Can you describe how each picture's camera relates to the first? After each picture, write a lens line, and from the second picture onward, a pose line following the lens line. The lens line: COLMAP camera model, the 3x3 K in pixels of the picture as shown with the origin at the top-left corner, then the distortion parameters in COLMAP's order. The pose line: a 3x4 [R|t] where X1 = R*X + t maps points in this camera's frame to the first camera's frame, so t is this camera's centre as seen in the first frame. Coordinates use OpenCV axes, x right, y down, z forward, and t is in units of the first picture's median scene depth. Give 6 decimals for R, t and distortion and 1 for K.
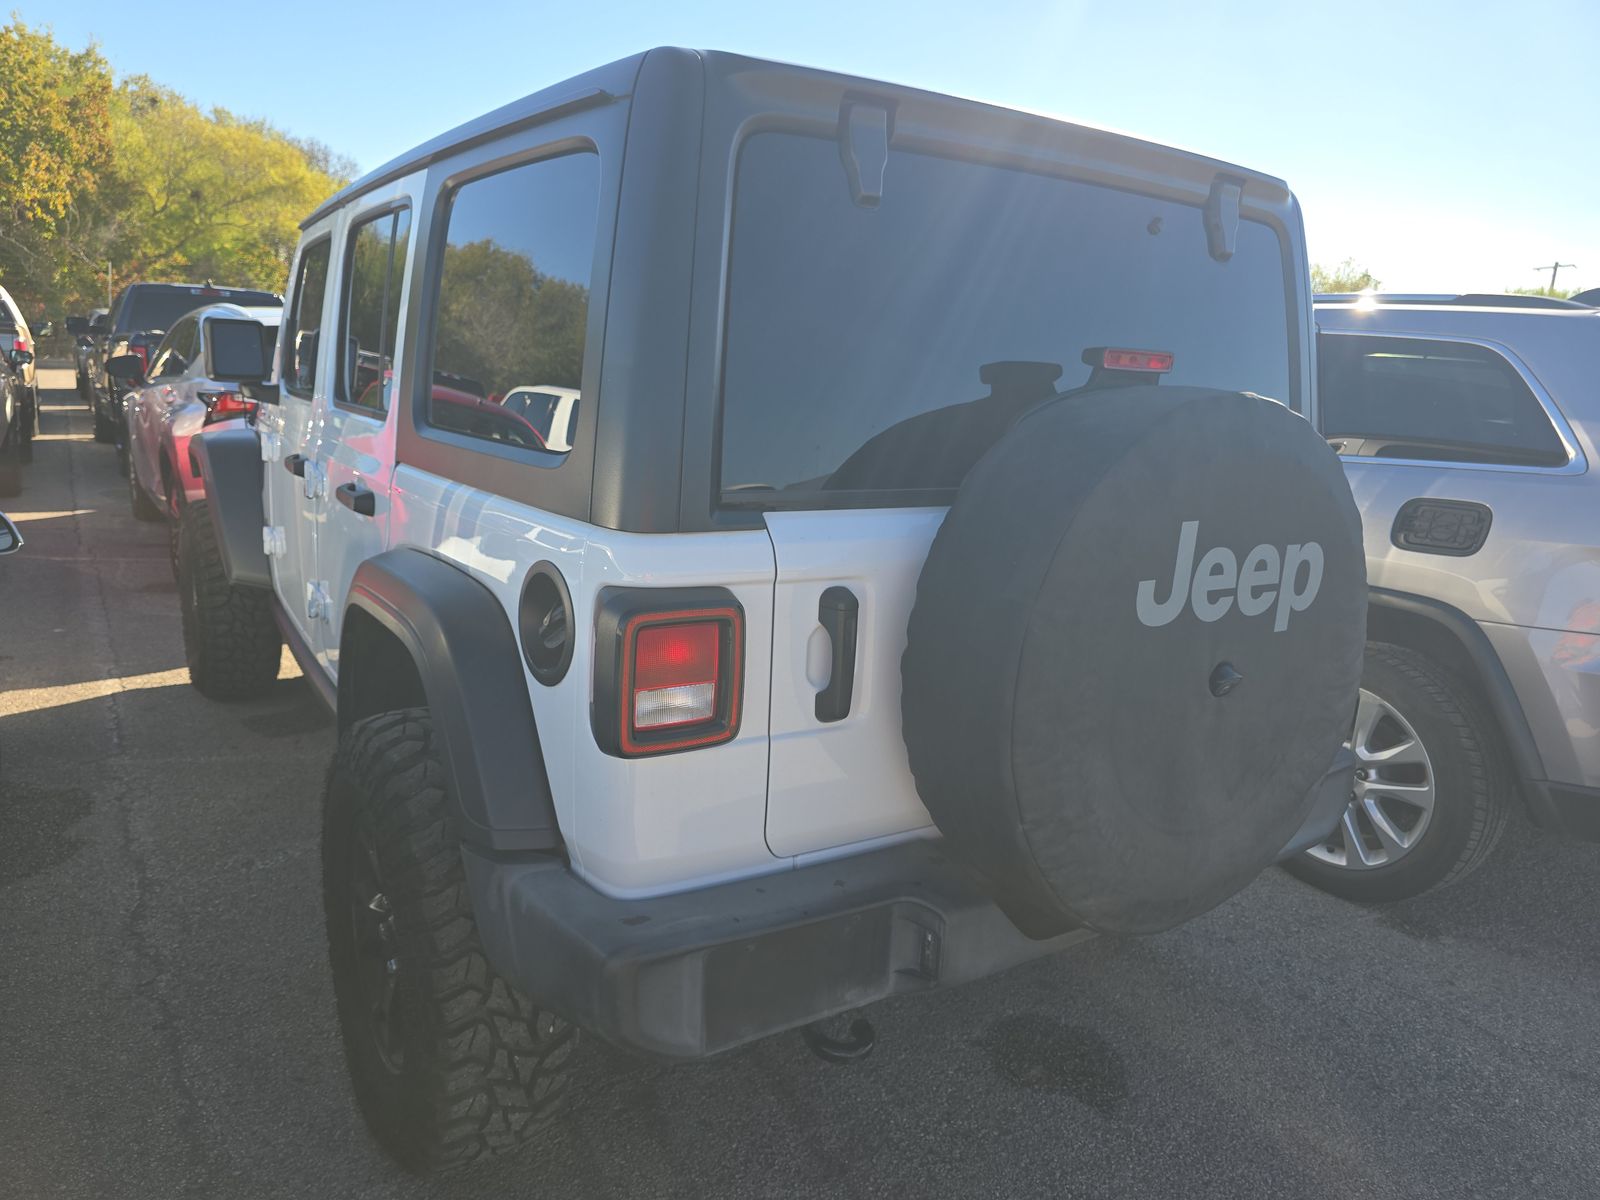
lens RADIAL K [[1093.4, 0, 800.0], [0, 1093.4, 600.0], [0, 0, 1]] dist [0.063411, -0.070372]
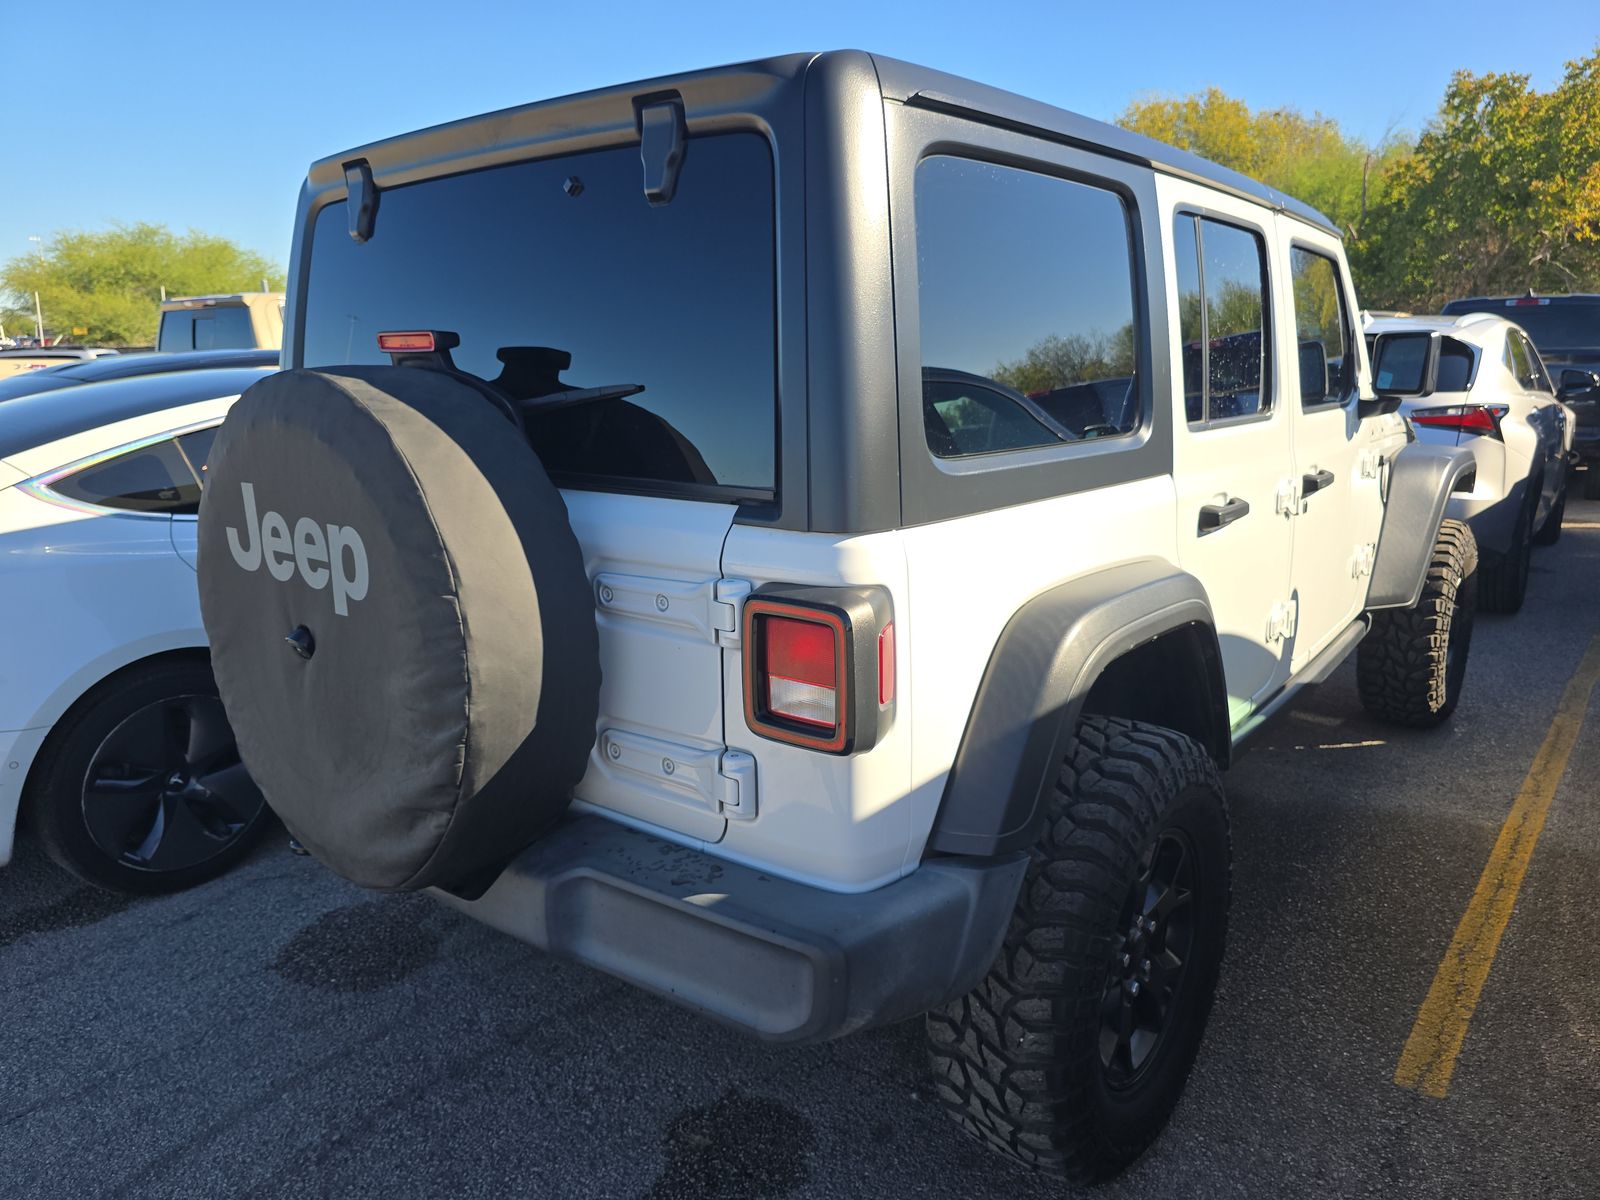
lens RADIAL K [[1093.4, 0, 800.0], [0, 1093.4, 600.0], [0, 0, 1]] dist [0.063411, -0.070372]
pose [[0.295865, 0.156145, -0.942381, 1.539152], [-0.175139, 0.978693, 0.107176, -0.166596], [0.939037, 0.133339, 0.316908, 1.125935]]
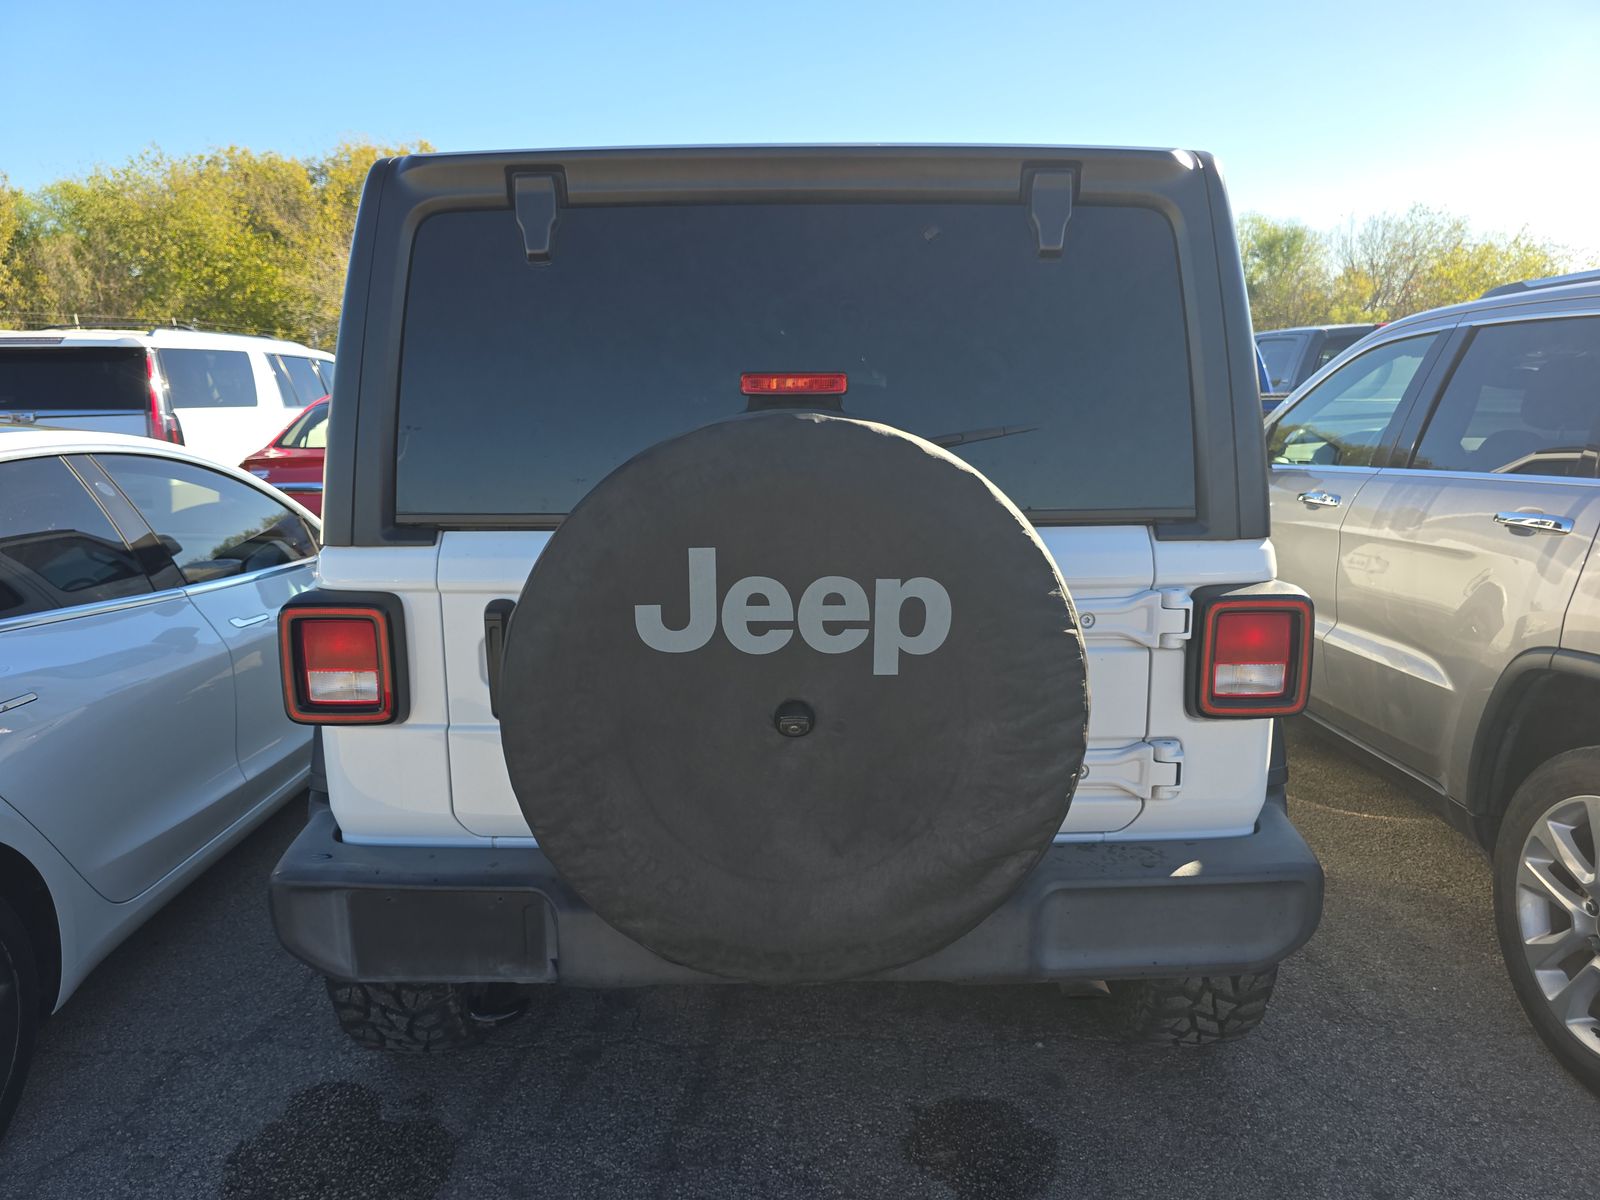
lens RADIAL K [[1093.4, 0, 800.0], [0, 1093.4, 600.0], [0, 0, 1]] dist [0.063411, -0.070372]
pose [[0.828766, 0.048270, -0.557510, 0.917060], [-0.067566, 0.997616, -0.014067, -0.016284], [0.555501, 0.049327, 0.830051, 0.230703]]
